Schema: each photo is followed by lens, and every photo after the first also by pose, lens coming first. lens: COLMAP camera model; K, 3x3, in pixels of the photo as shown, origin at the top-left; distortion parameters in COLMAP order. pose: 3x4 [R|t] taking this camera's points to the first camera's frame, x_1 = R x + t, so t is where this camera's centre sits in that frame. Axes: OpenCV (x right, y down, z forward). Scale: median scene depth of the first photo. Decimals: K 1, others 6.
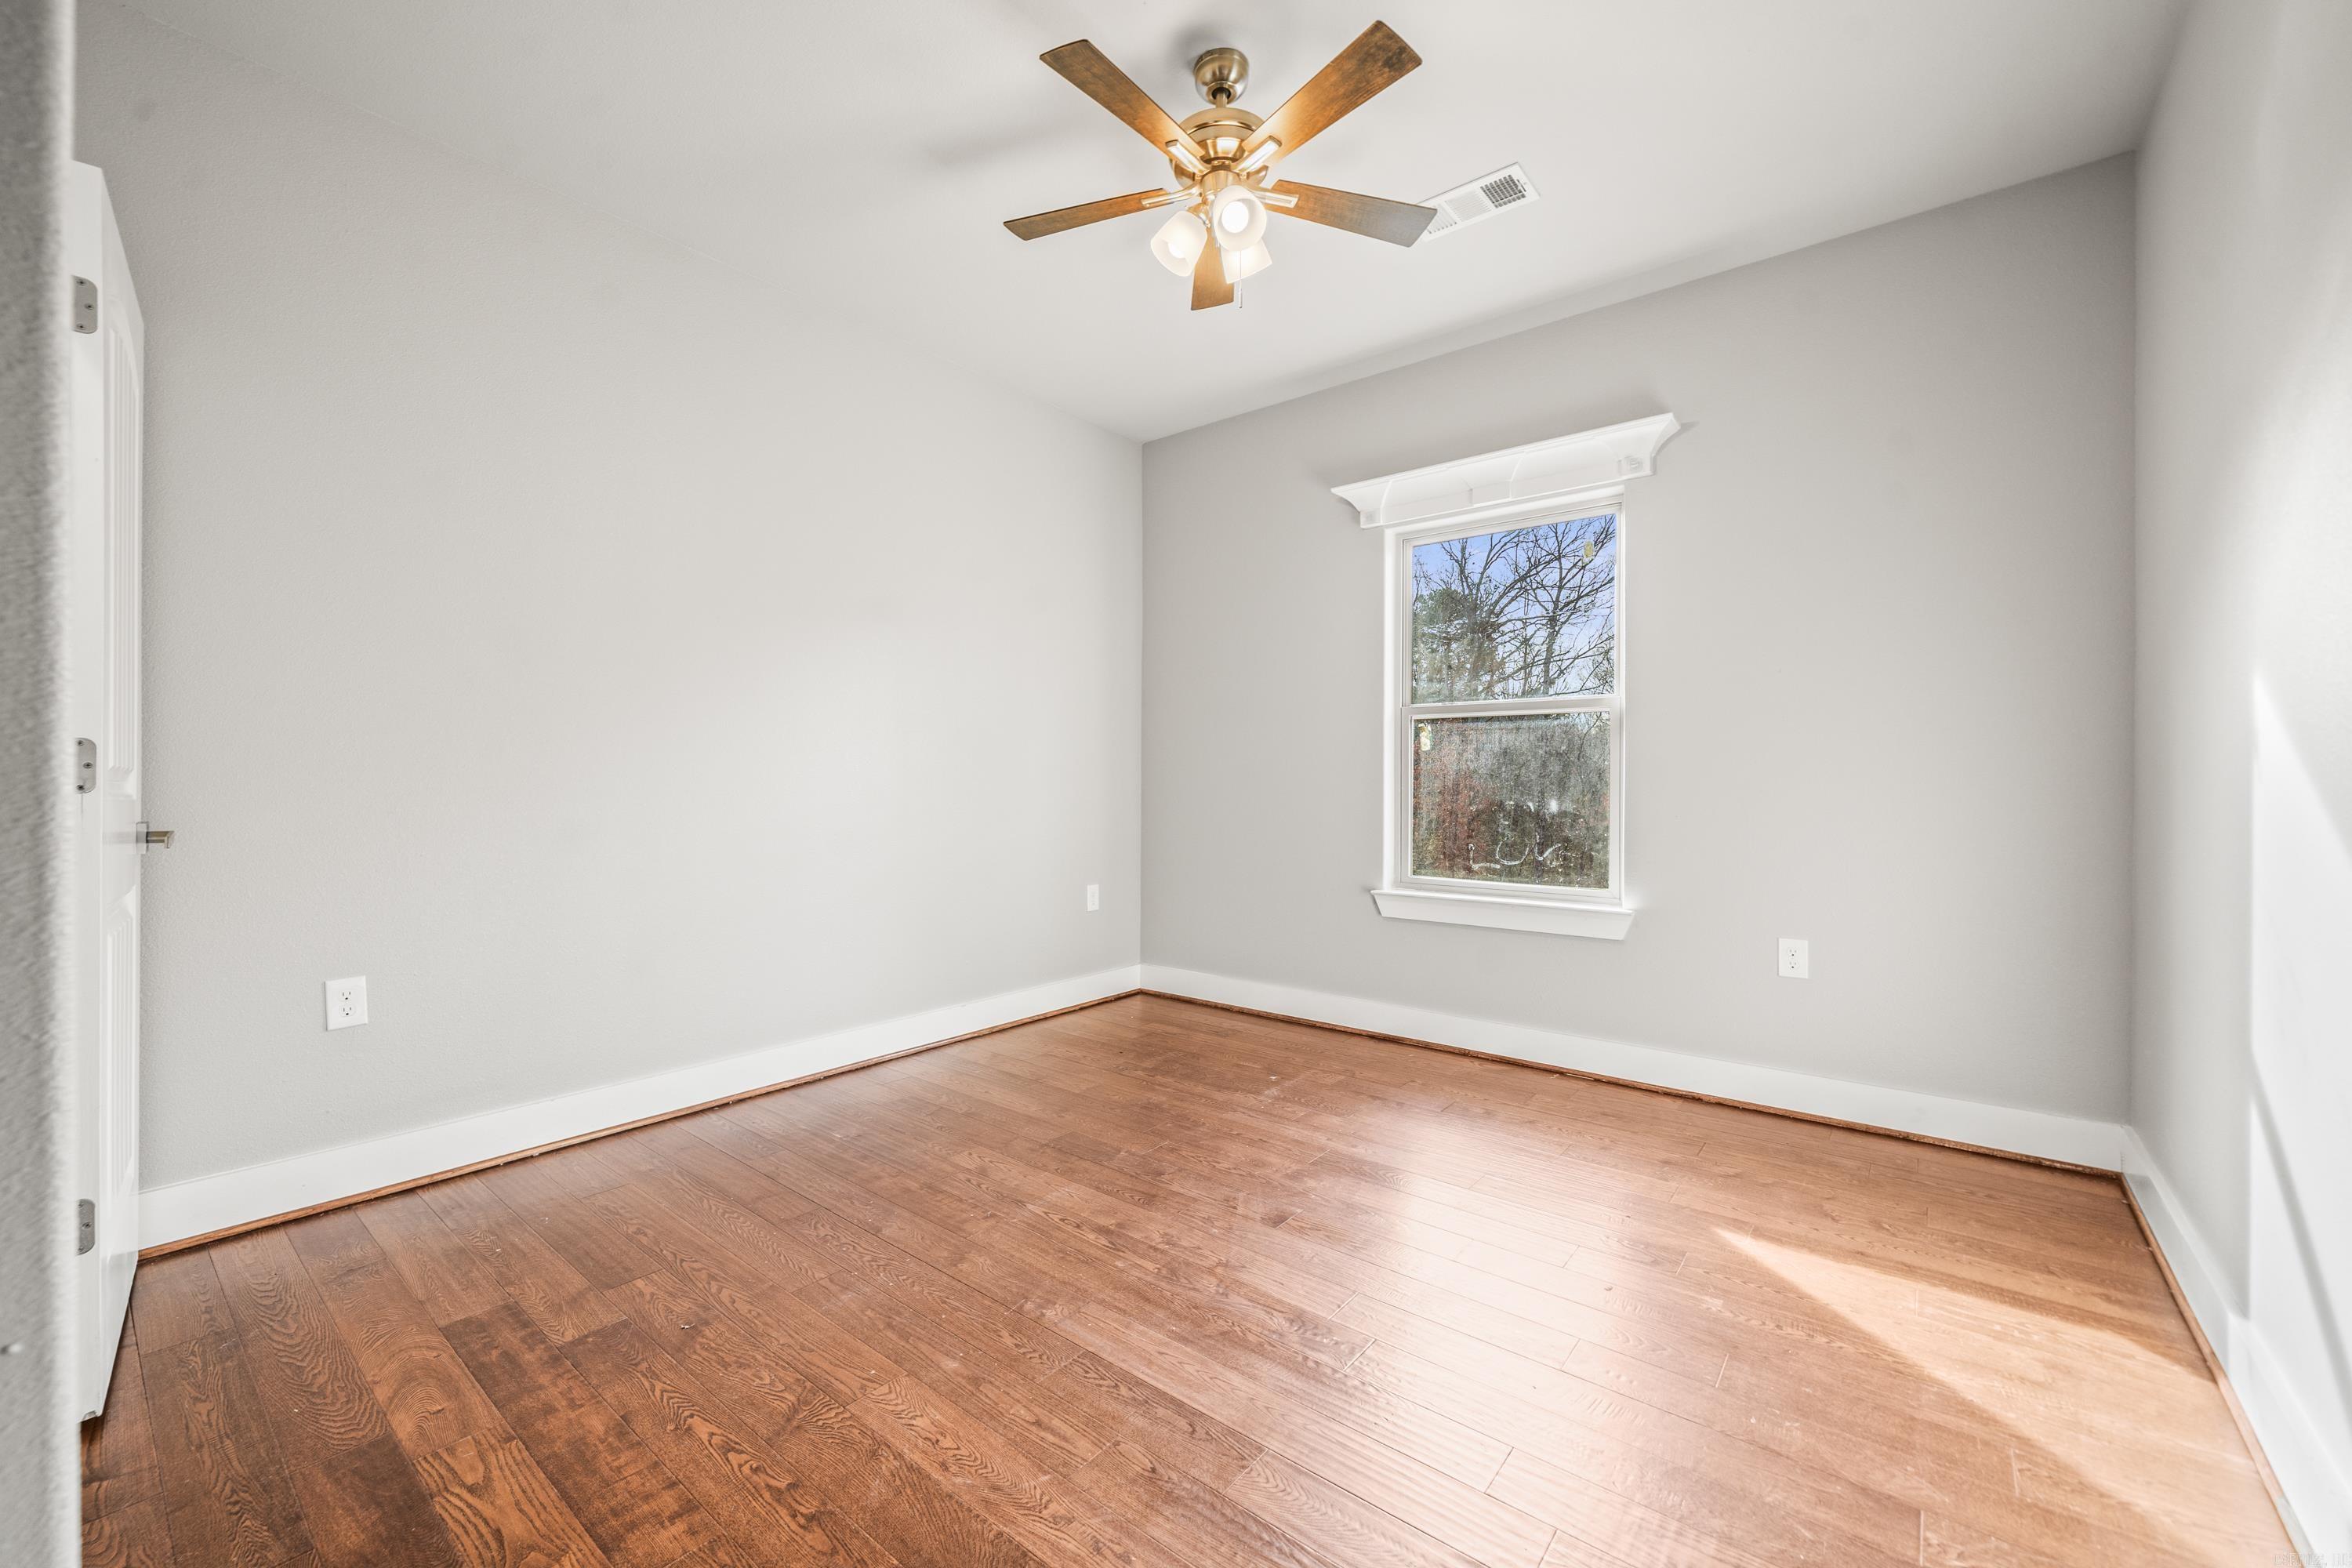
lens RADIAL K [[927.1, 0, 1176.0], [0, 927.1, 784.0], [0, 0, 1]] dist [-0.000025, -0.000003]
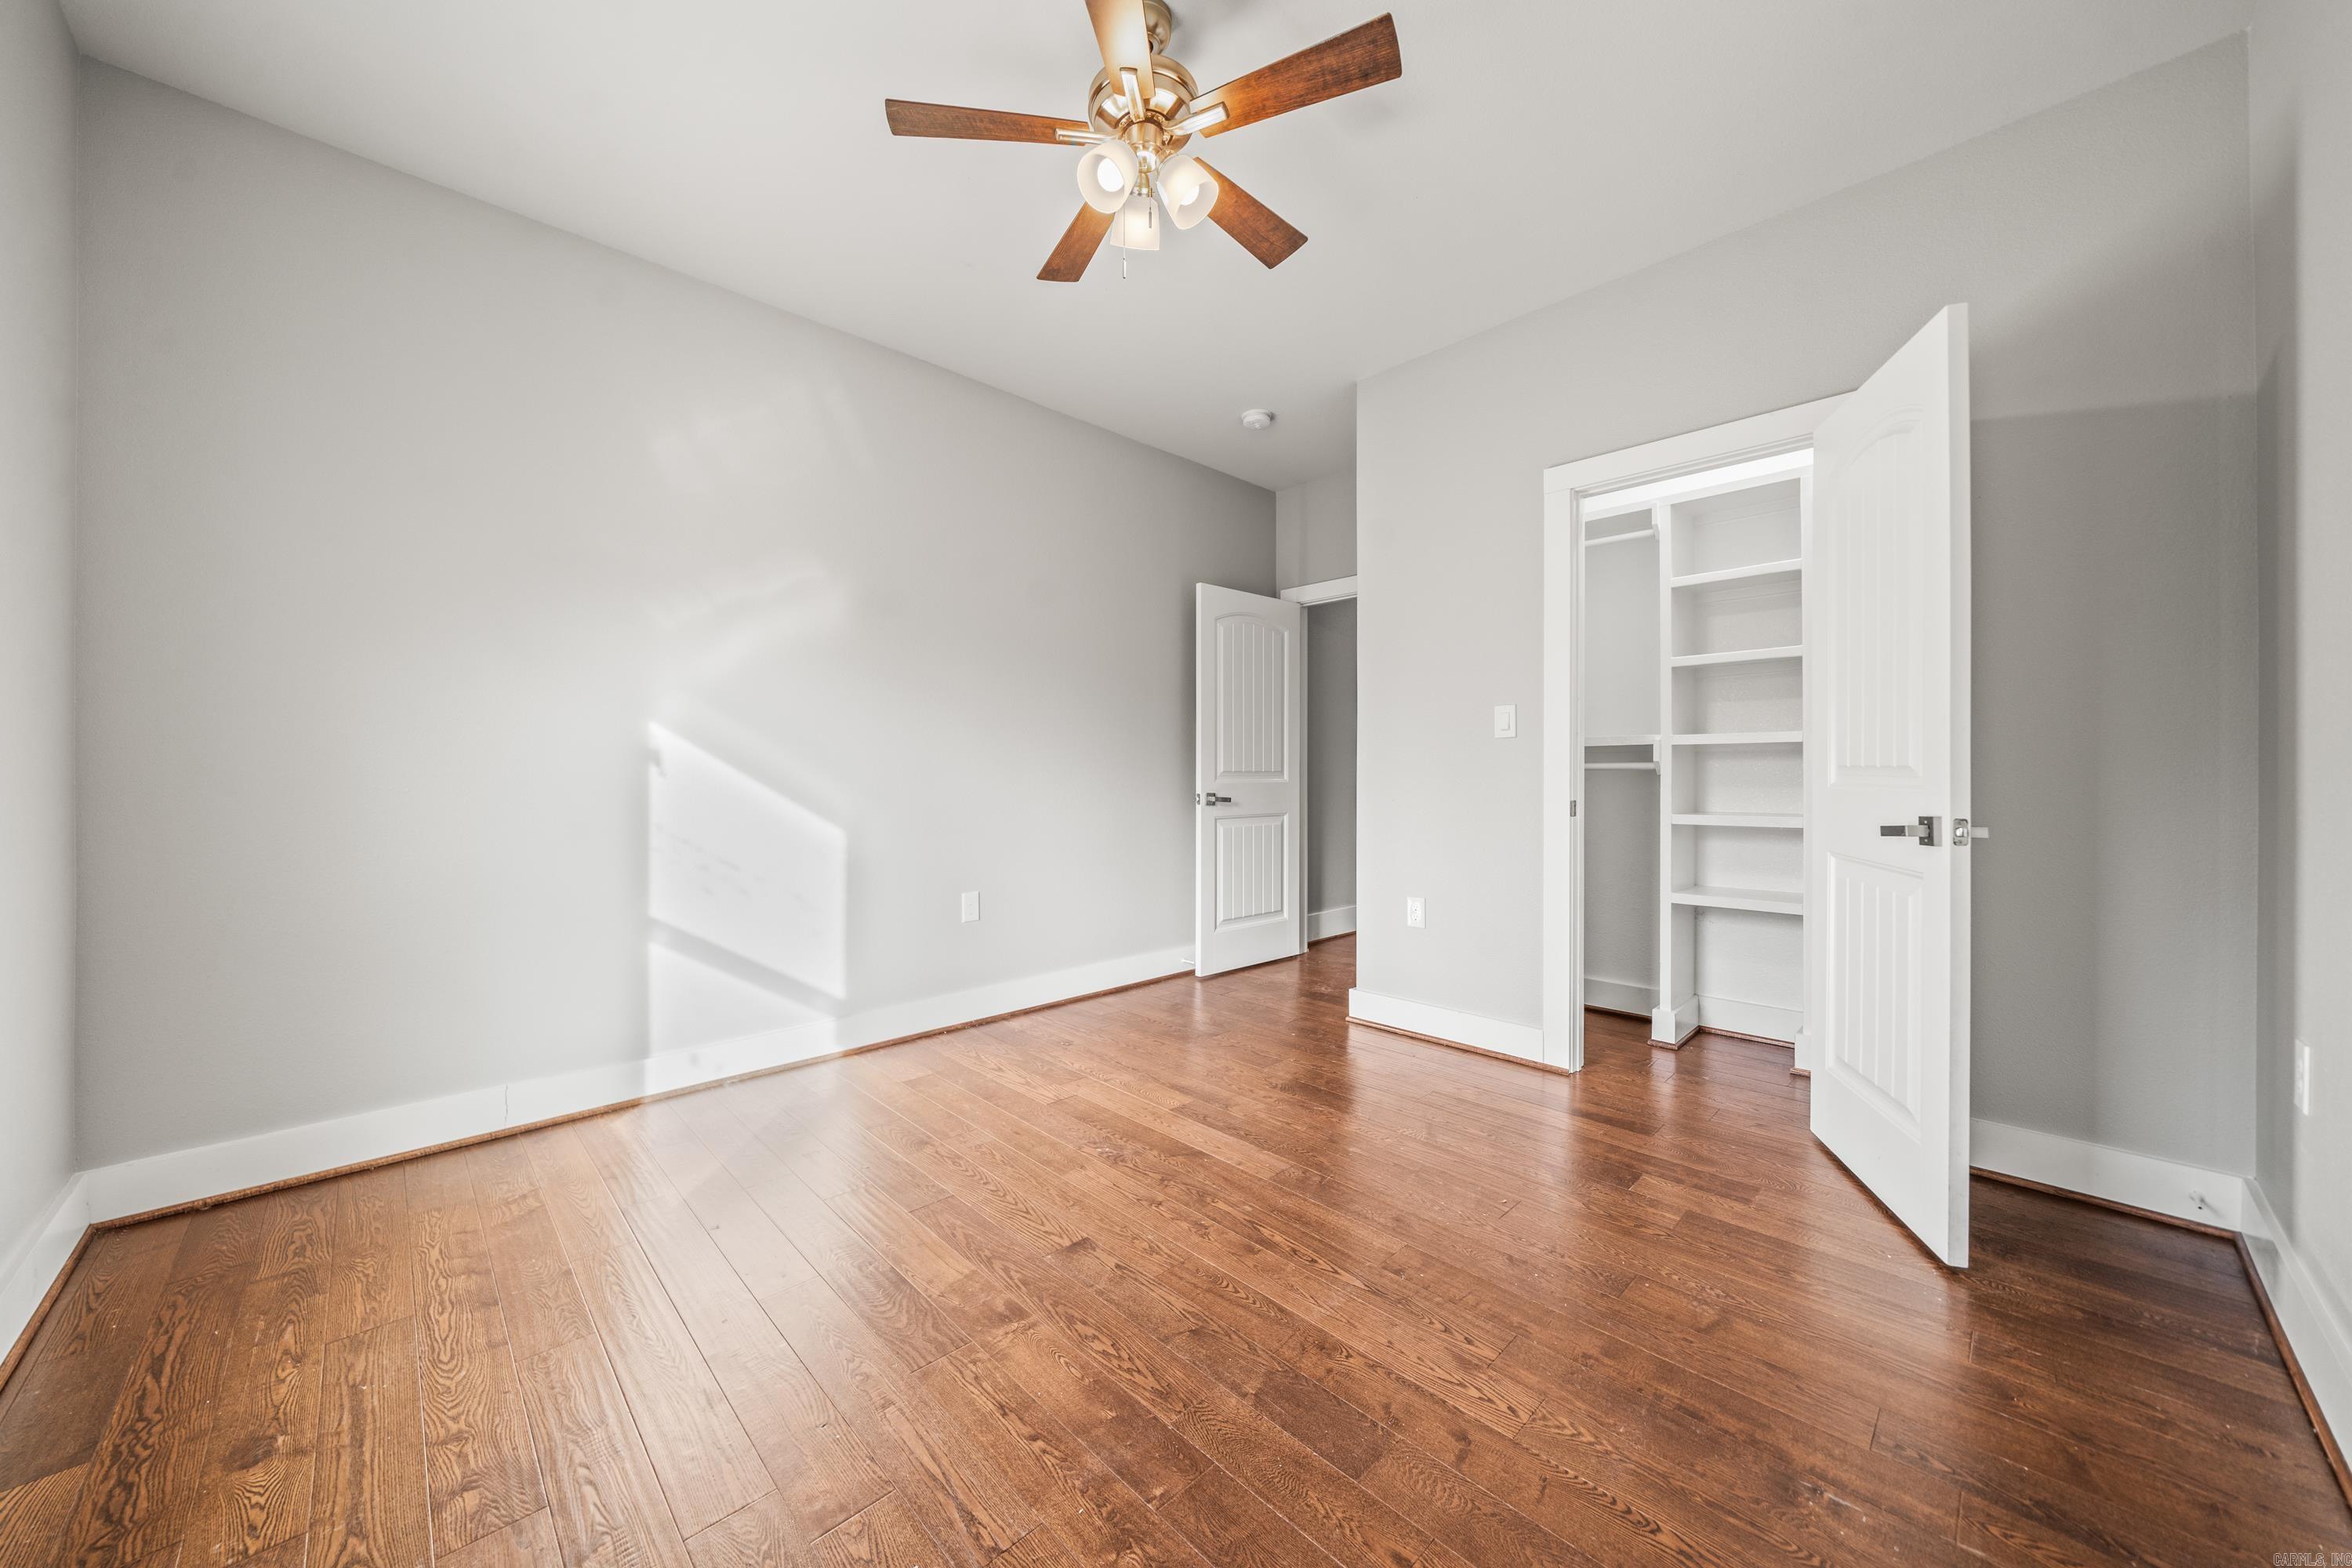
lens RADIAL K [[813.1, 0, 1176.0], [0, 813.1, 784.0], [0, 0, 1]] dist [0.000411, 0.000033]
pose [[-0.991887, 0.001568, 0.127115, -0.092347], [0.002892, 0.999943, 0.010234, -0.000004], [-0.127092, 0.010519, -0.991835, 1.829159]]
